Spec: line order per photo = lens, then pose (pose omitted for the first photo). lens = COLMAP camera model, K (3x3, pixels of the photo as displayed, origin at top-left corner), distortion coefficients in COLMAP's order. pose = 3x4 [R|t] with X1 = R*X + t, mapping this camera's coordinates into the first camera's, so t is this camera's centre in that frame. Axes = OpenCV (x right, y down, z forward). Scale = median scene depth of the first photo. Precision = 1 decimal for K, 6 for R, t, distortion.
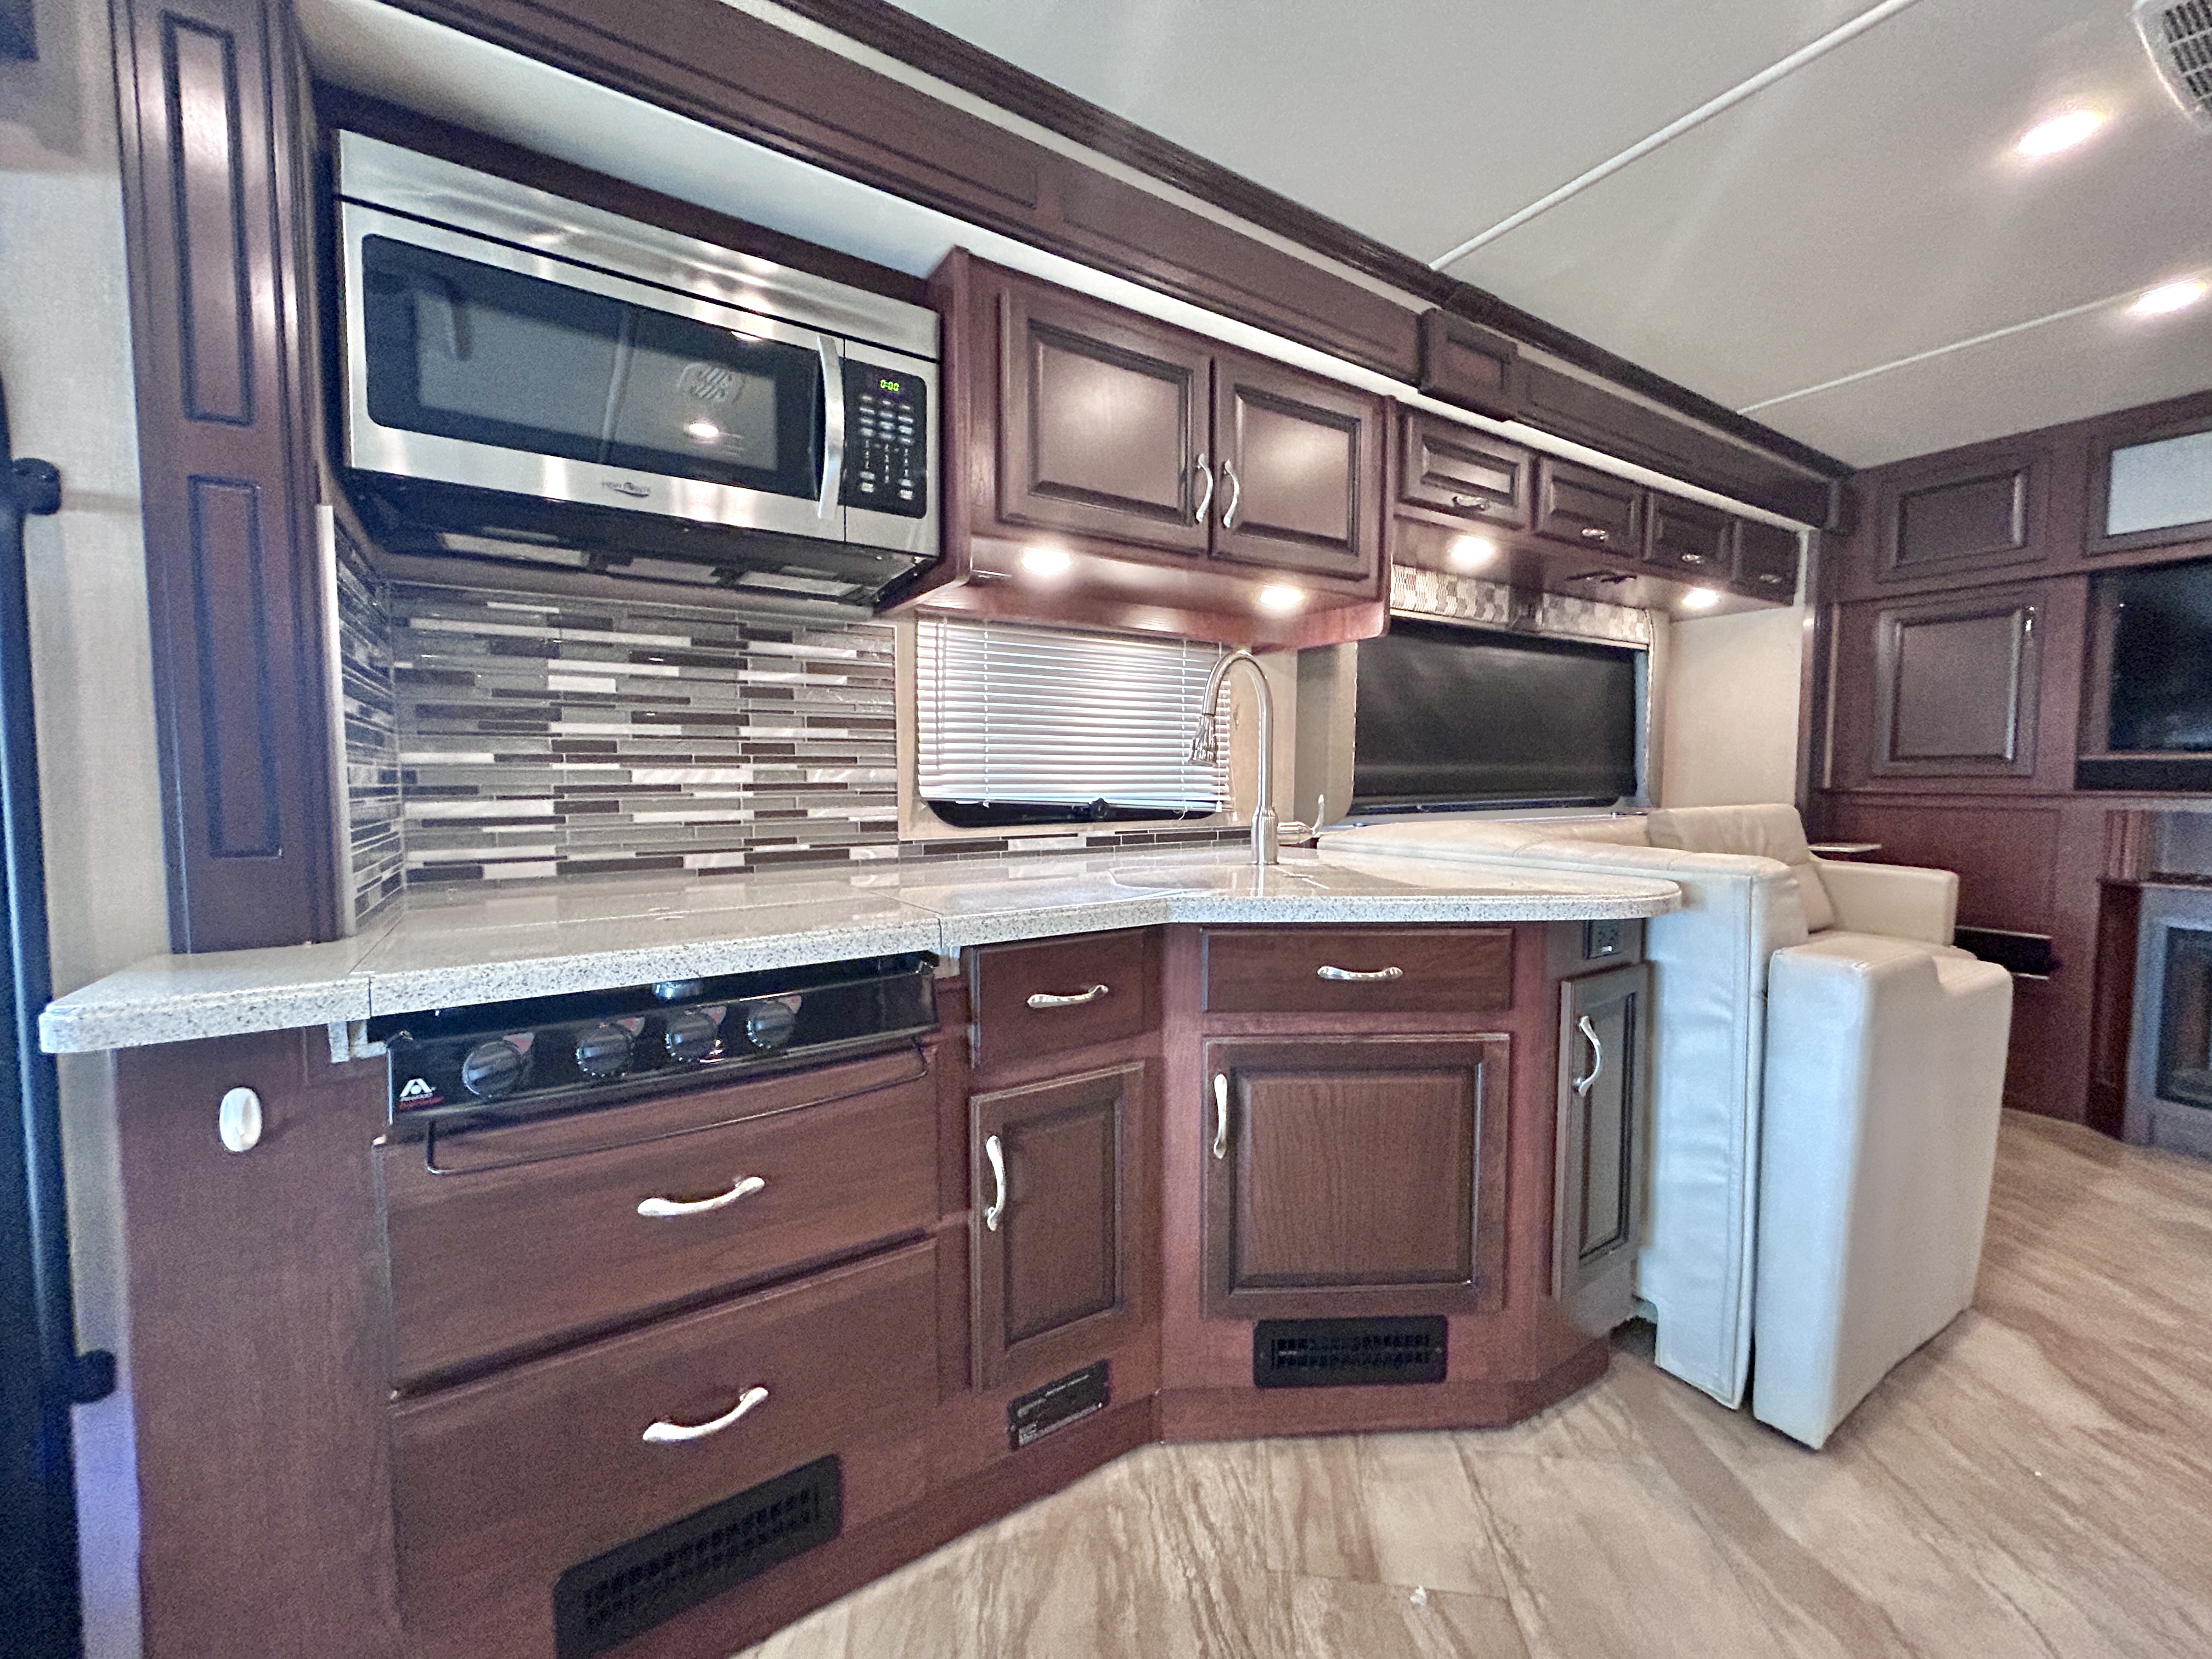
lens RADIAL K [[892.7, 0, 1102.7], [0, 892.7, 827.8], [0, 0, 1]] dist [-0.001176, 0.001769]
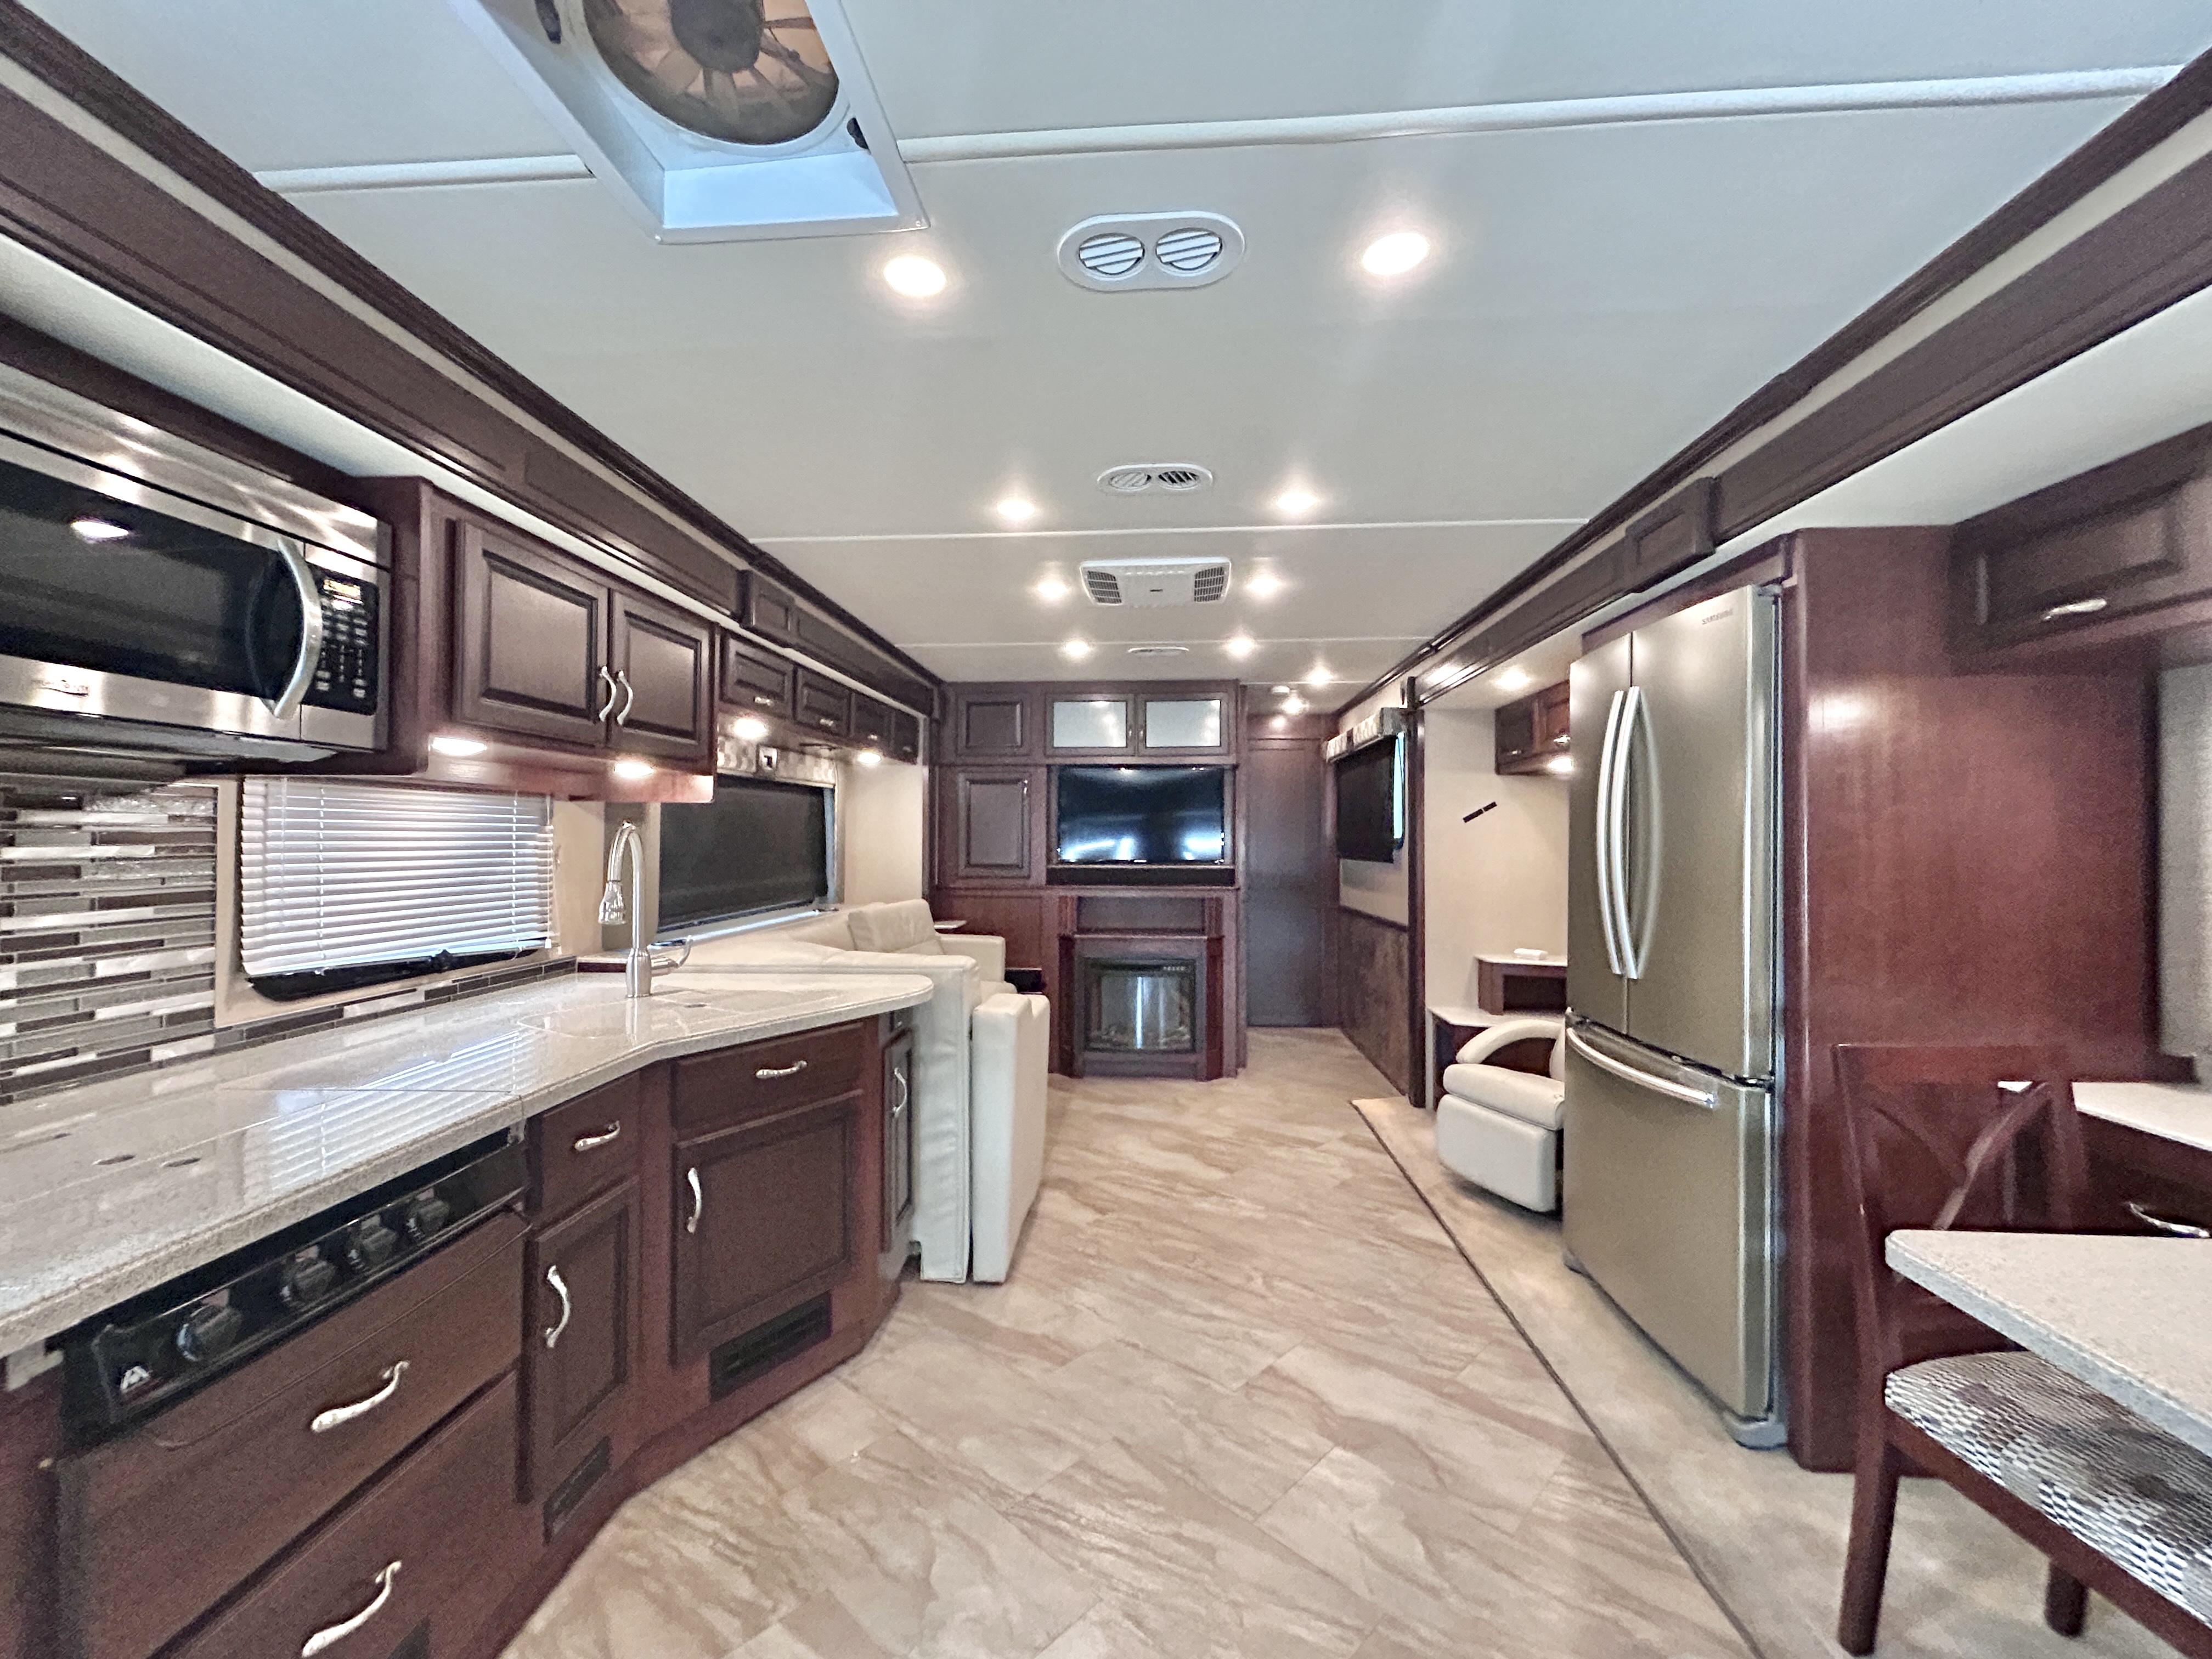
lens RADIAL K [[892.7, 0, 1102.7], [0, 892.7, 827.8], [0, 0, 1]] dist [-0.001176, 0.001769]
pose [[0.594631, 0.010448, 0.803931, -0.420849], [0.045331, 0.997889, -0.046498, -0.102506], [-0.802719, 0.064092, 0.592903, -0.229017]]
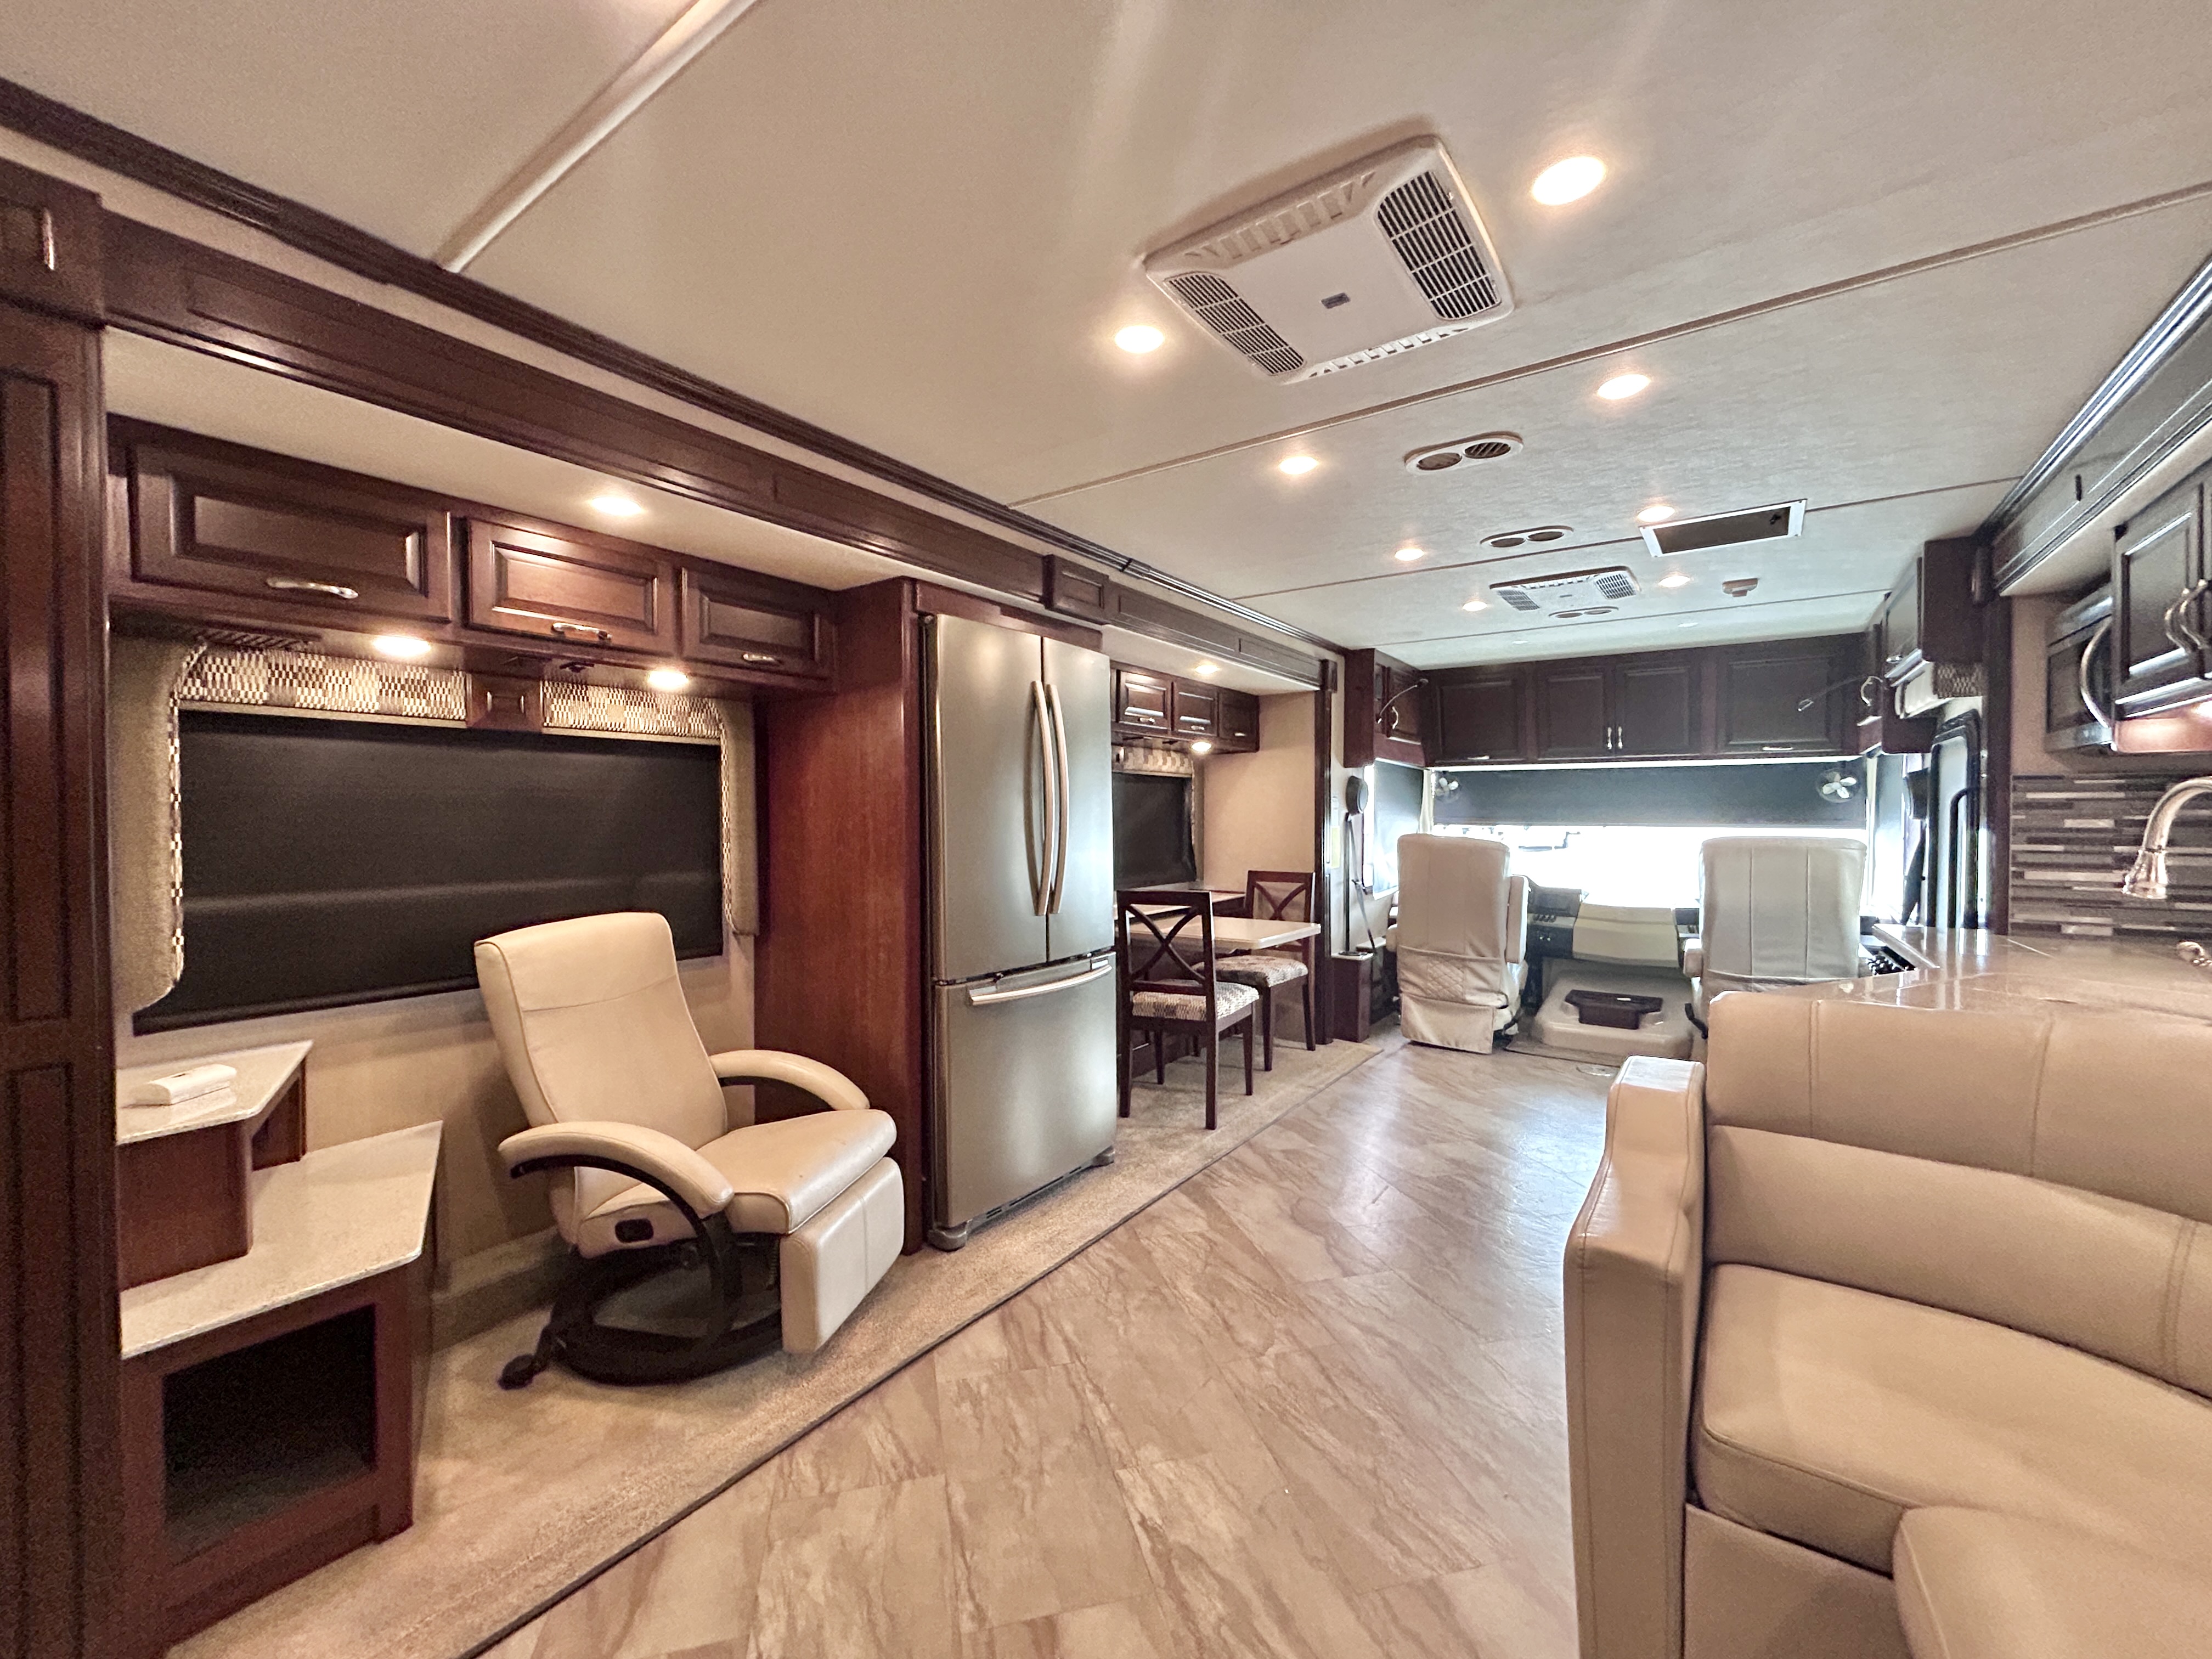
lens RADIAL K [[892.7, 0, 1102.7], [0, 892.7, 827.8], [0, 0, 1]] dist [-0.001176, 0.001769]
pose [[-0.926941, 0.003062, -0.375194, 1.474067], [-0.022521, 0.997710, 0.063782, -0.170908], [0.374530, 0.067572, -0.924750, 1.362147]]
